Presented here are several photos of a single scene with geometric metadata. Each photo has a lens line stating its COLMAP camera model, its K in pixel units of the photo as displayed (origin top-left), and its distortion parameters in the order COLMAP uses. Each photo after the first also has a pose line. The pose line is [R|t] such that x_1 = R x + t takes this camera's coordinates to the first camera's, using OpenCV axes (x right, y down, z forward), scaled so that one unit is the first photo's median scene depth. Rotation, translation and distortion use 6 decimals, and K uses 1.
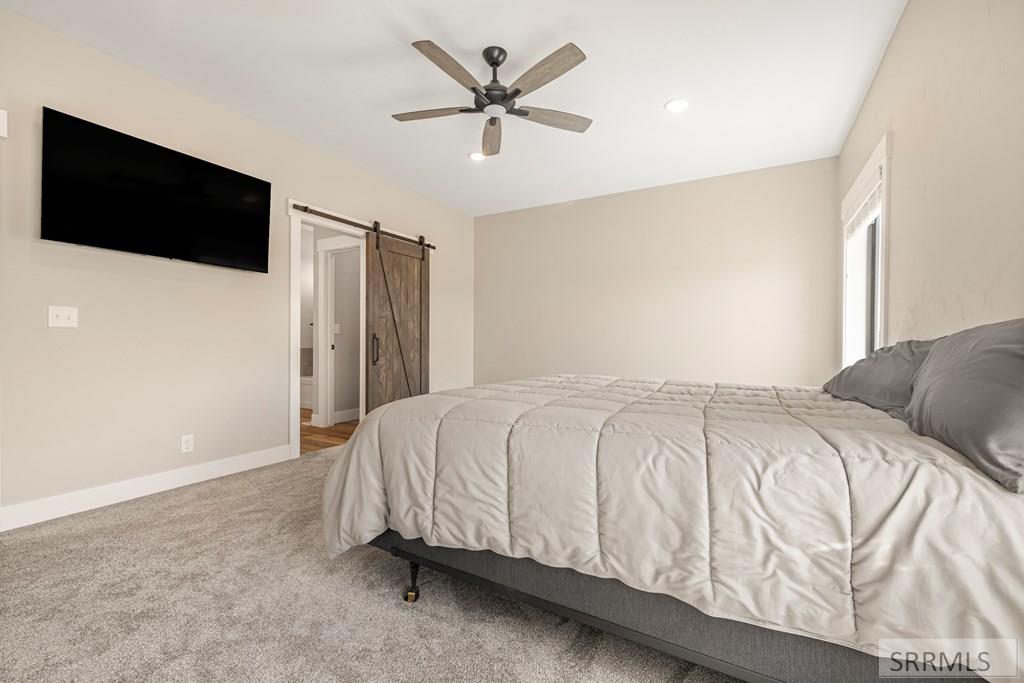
lens RADIAL K [[428.2, 0, 508.7], [0, 428.2, 344.0], [0, 0, 1]] dist [-0.000386, 0.000546]
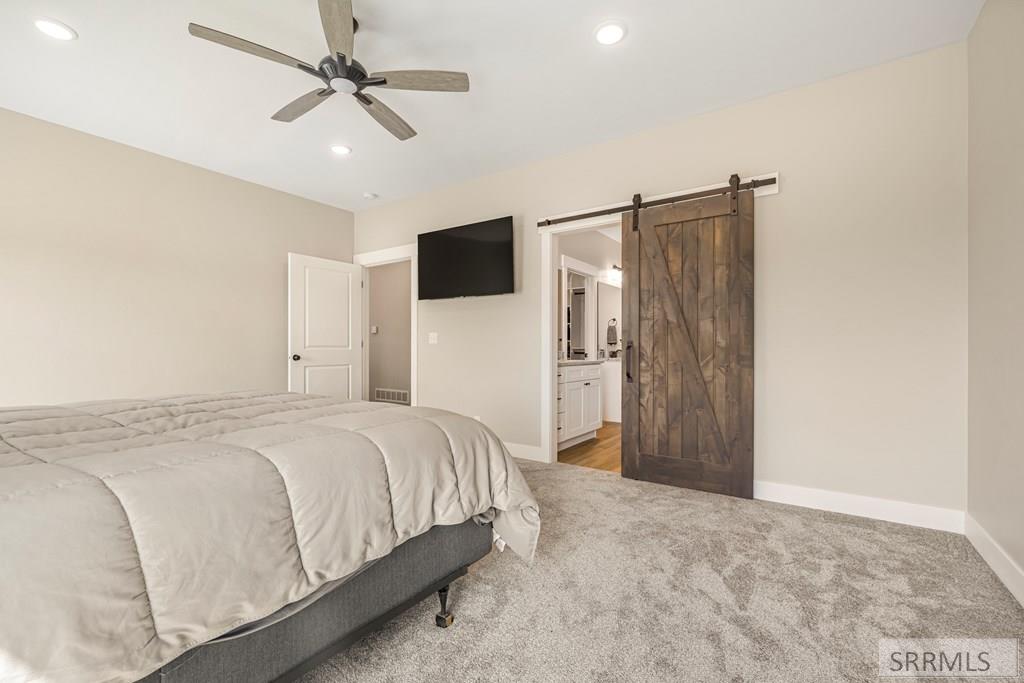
lens RADIAL K [[433.9, 0, 508.0], [0, 433.9, 355.3], [0, 0, 1]] dist [-0.000852, 0.000422]
pose [[-0.078061, 0.008628, -0.996911, 0.480343], [-0.007451, 0.999930, 0.009237, -0.004176], [0.996921, 0.008149, -0.077992, 0.826751]]
